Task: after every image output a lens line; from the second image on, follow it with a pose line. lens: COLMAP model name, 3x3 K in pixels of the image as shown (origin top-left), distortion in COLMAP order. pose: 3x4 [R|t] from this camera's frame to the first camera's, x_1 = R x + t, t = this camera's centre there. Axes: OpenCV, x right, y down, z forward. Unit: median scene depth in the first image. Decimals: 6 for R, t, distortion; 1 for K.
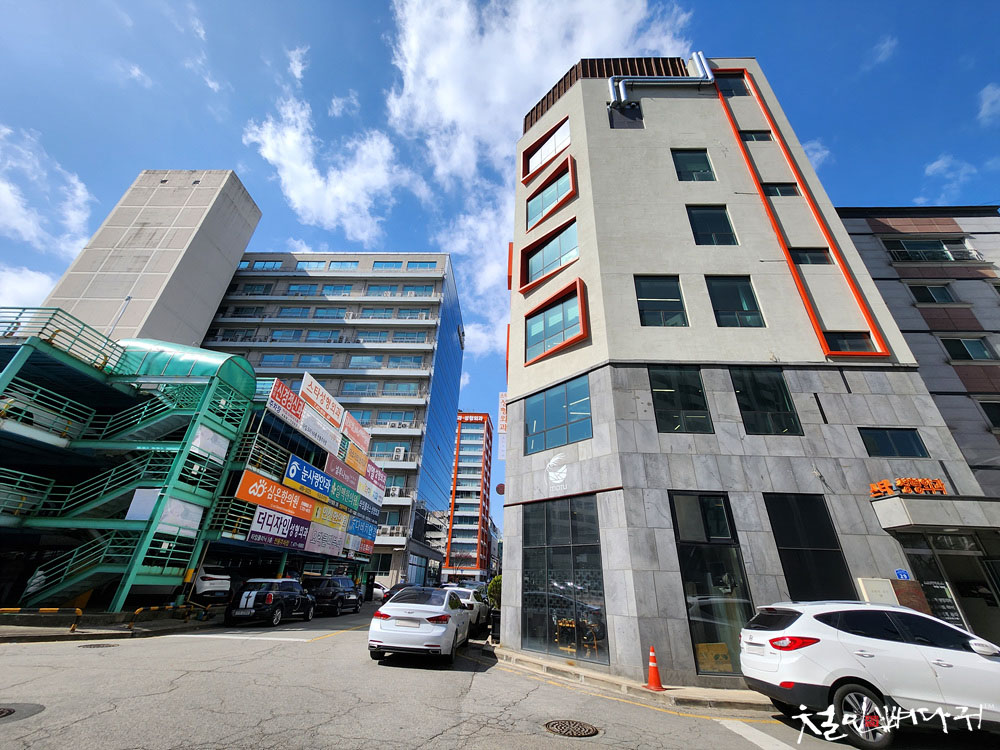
lens RADIAL K [[399.5, 0, 502.6], [0, 399.5, 373.0], [0, 0, 1]] dist [0.000146, 0.000003]
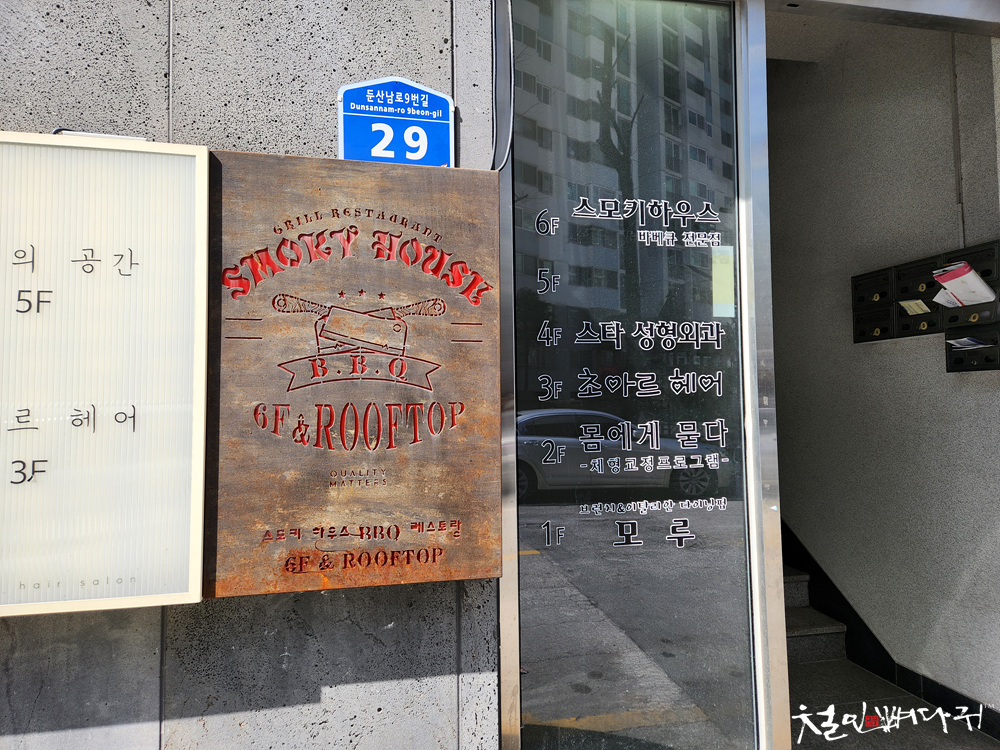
lens RADIAL K [[664.1, 0, 501.0], [0, 664.1, 374.5], [0, 0, 1]] dist [-0.000261, 0.000017]
pose [[0.971929, -0.027381, 0.233676, 1.002760], [-0.078356, 0.898835, 0.431225, 0.494998], [-0.221844, -0.437430, 0.871459, 0.827514]]
